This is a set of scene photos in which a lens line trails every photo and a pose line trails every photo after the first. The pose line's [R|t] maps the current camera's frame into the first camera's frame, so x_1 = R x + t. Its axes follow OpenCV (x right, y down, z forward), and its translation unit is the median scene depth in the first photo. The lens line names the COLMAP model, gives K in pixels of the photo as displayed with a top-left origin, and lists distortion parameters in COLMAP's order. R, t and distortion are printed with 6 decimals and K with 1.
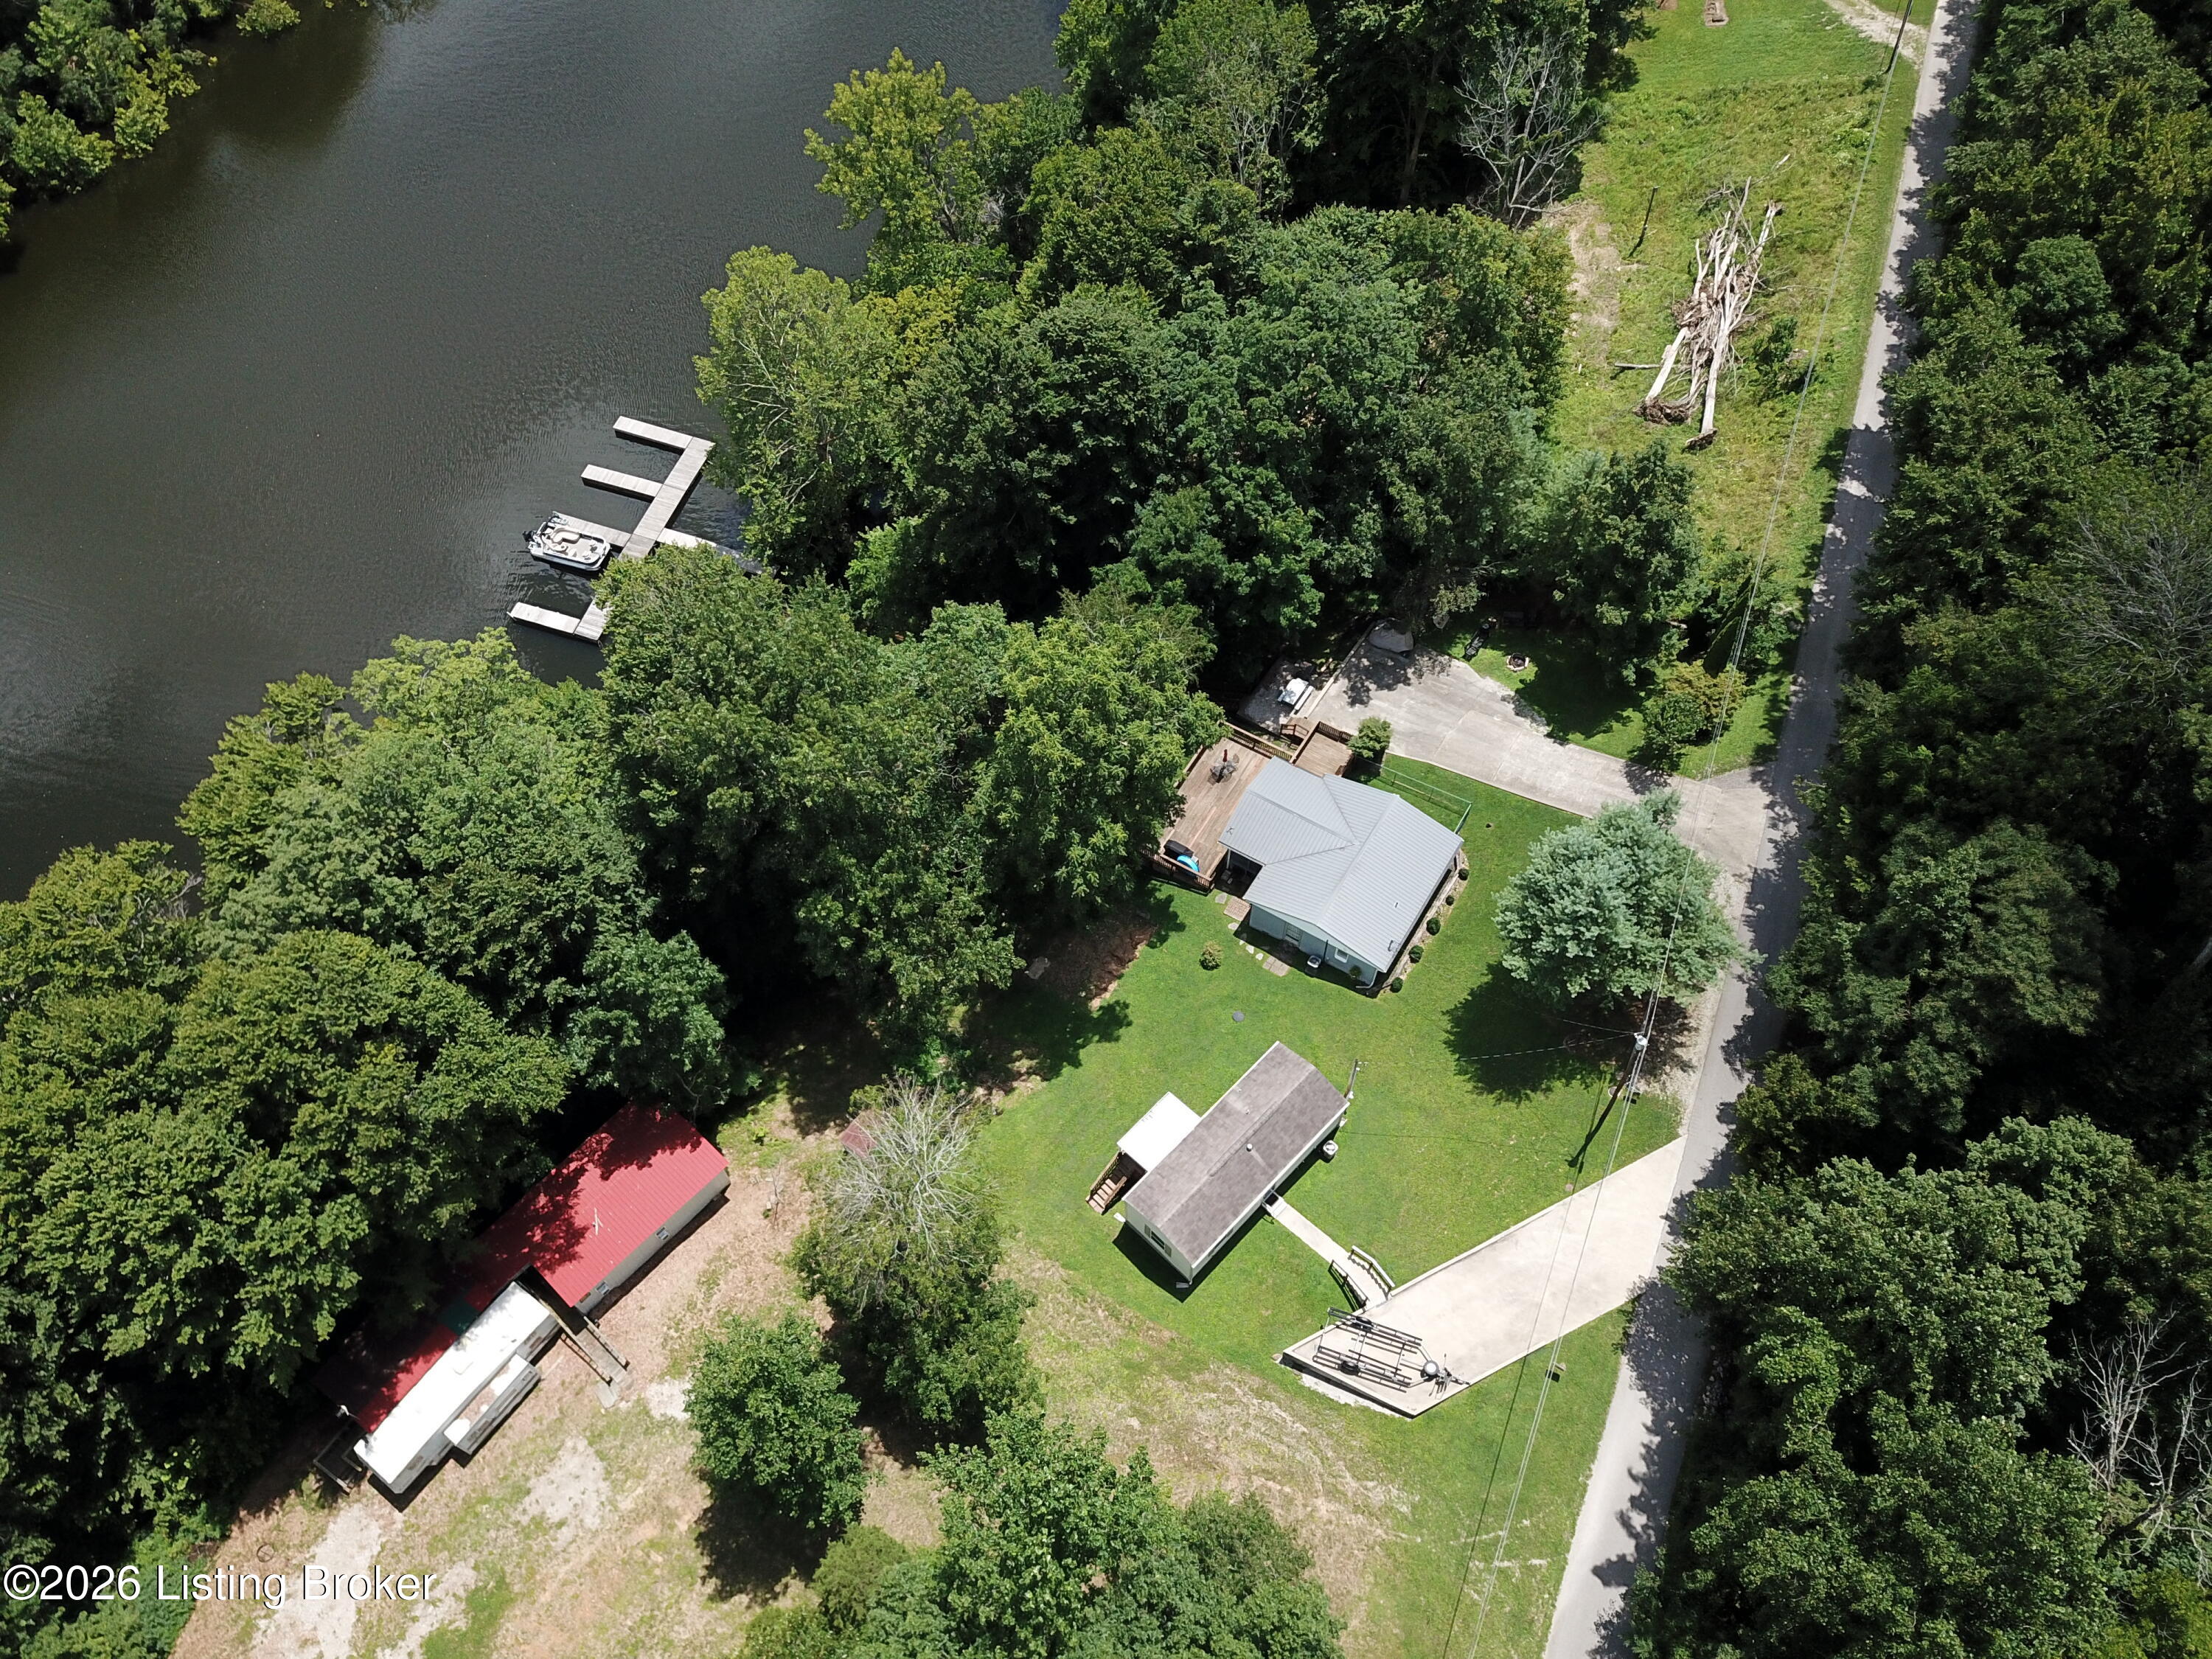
lens RADIAL K [[1640.8, 0, 1106.0], [0, 1640.8, 829.5], [0, 0, 1]] dist [0.046075, -0.194940]
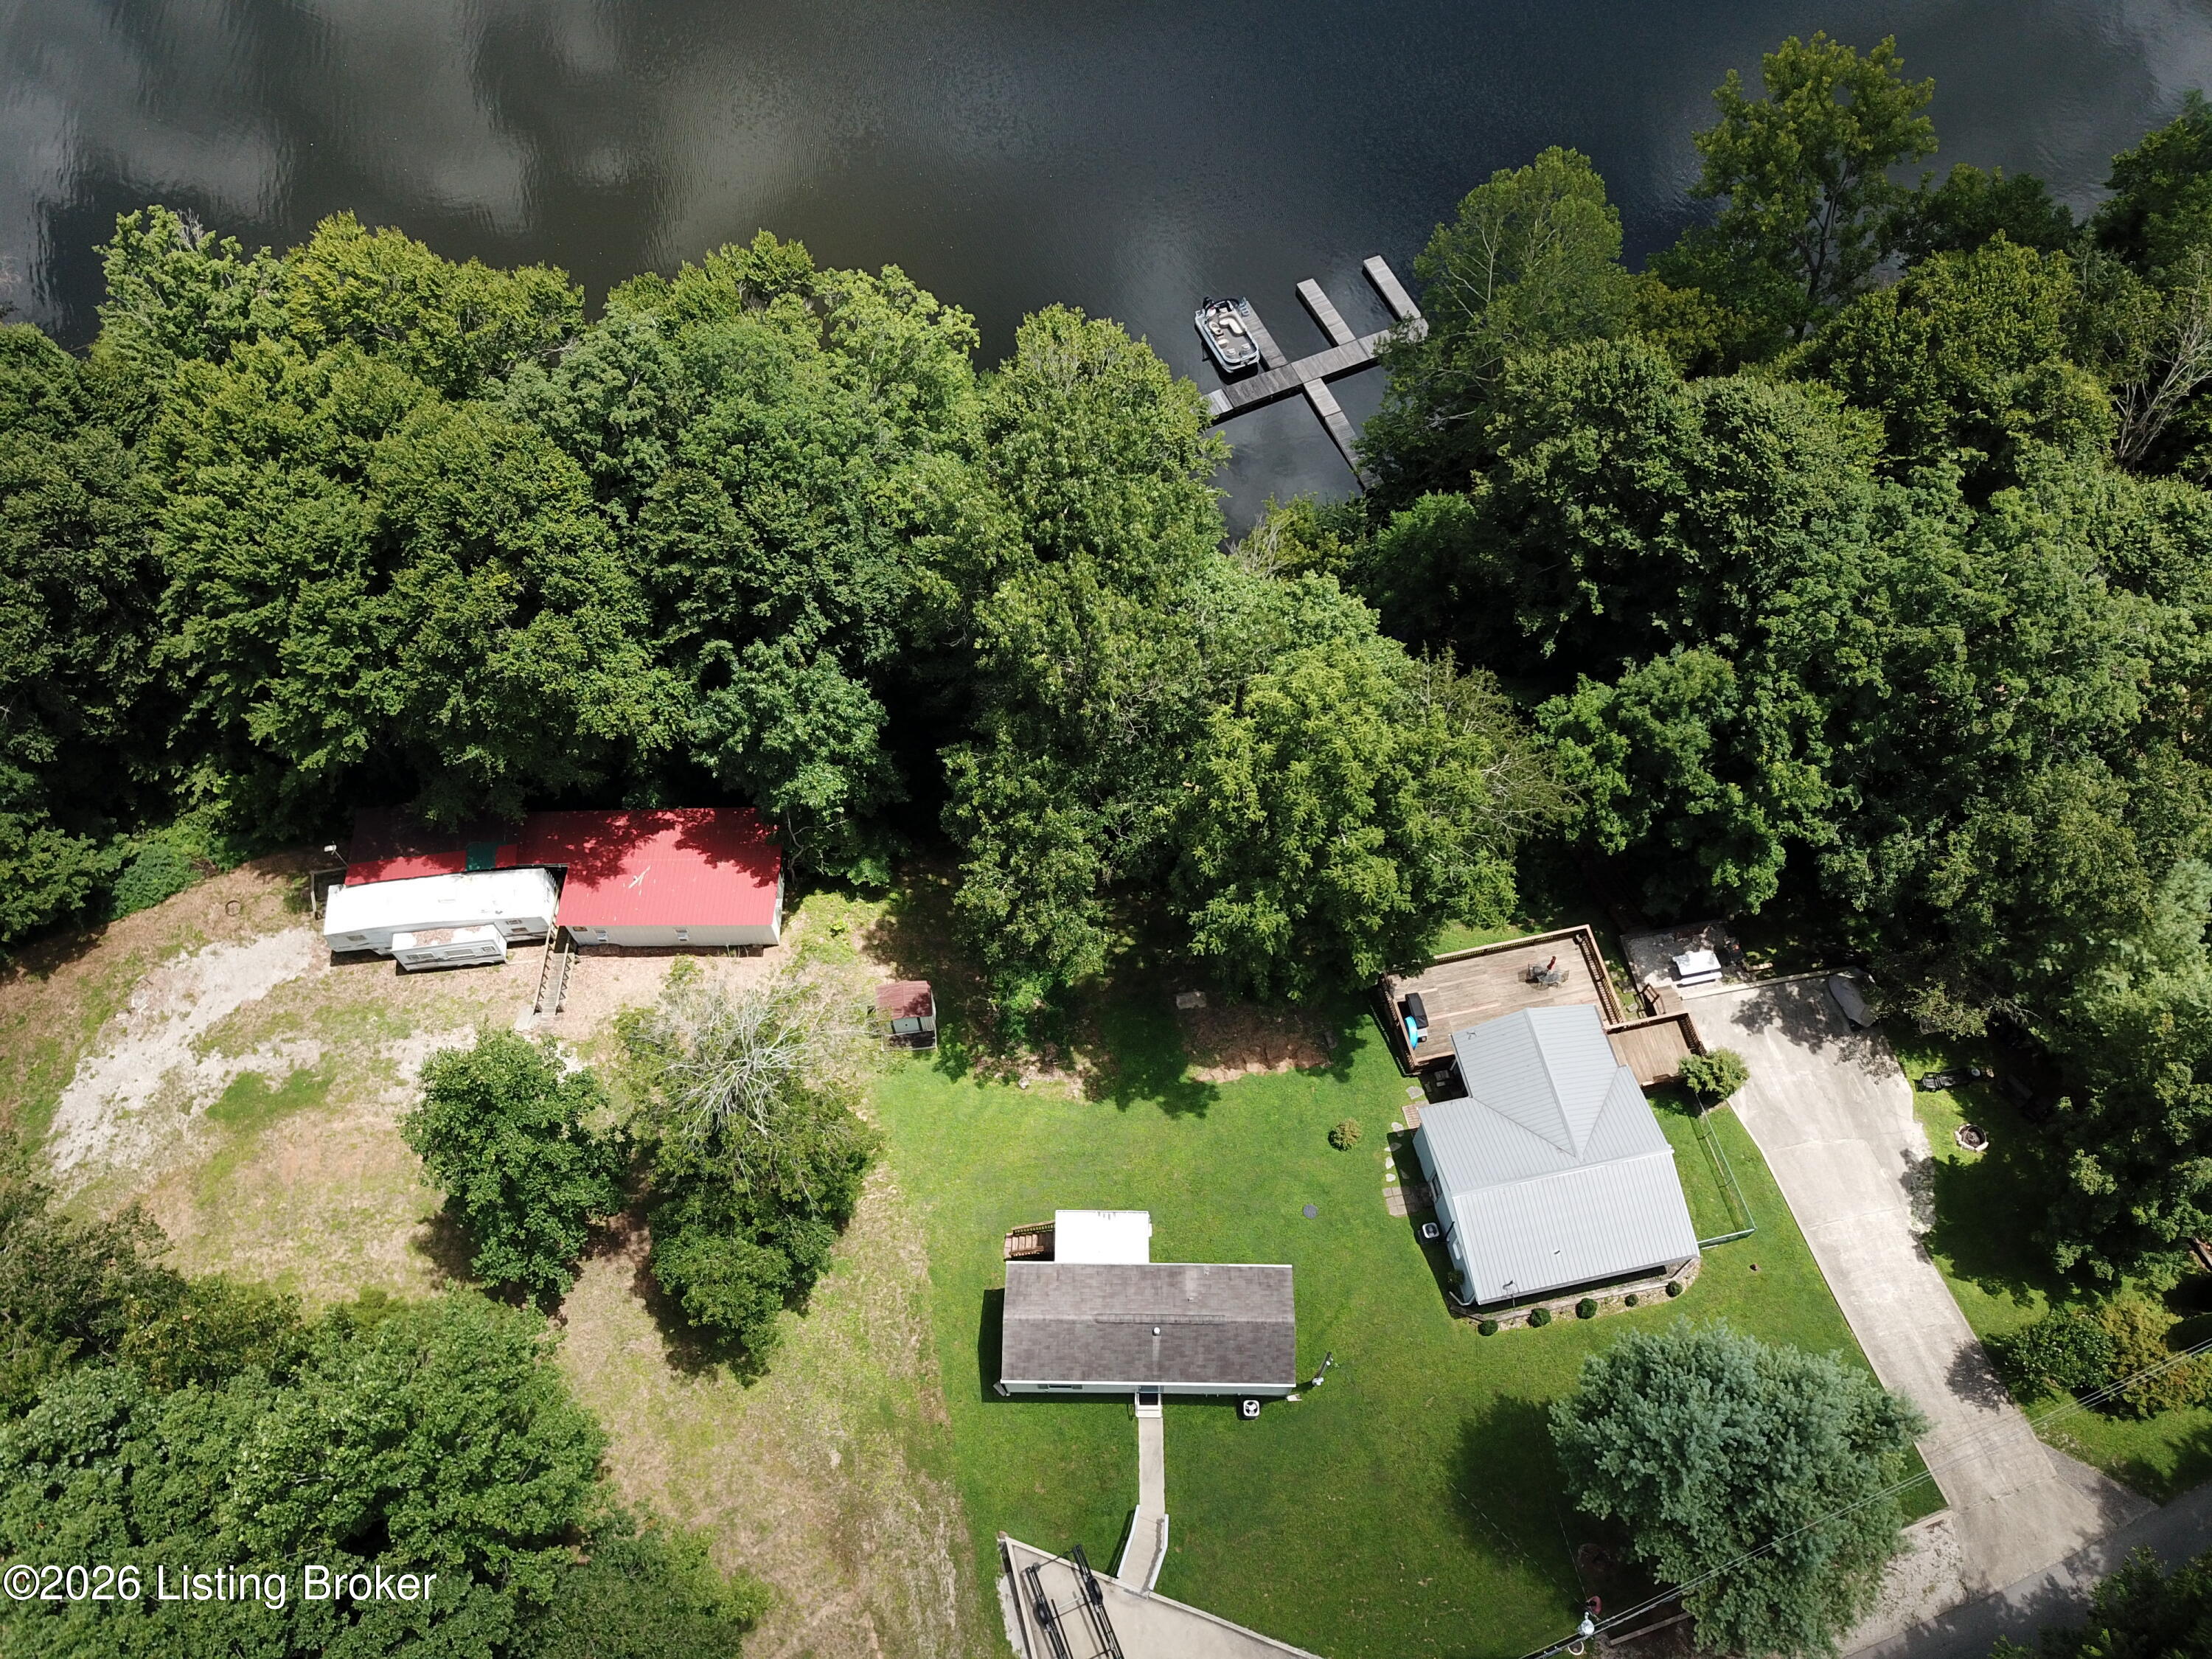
lens RADIAL K [[1680.0, 0, 1062.1], [0, 1680.0, 830.6], [0, 0, 1]] dist [-0.035245, 0.007809]
pose [[0.687981, 0.638684, -0.344622, 0.157935], [-0.623341, 0.763228, 0.170084, -0.089370], [0.371655, 0.097803, 0.923205, 0.180992]]
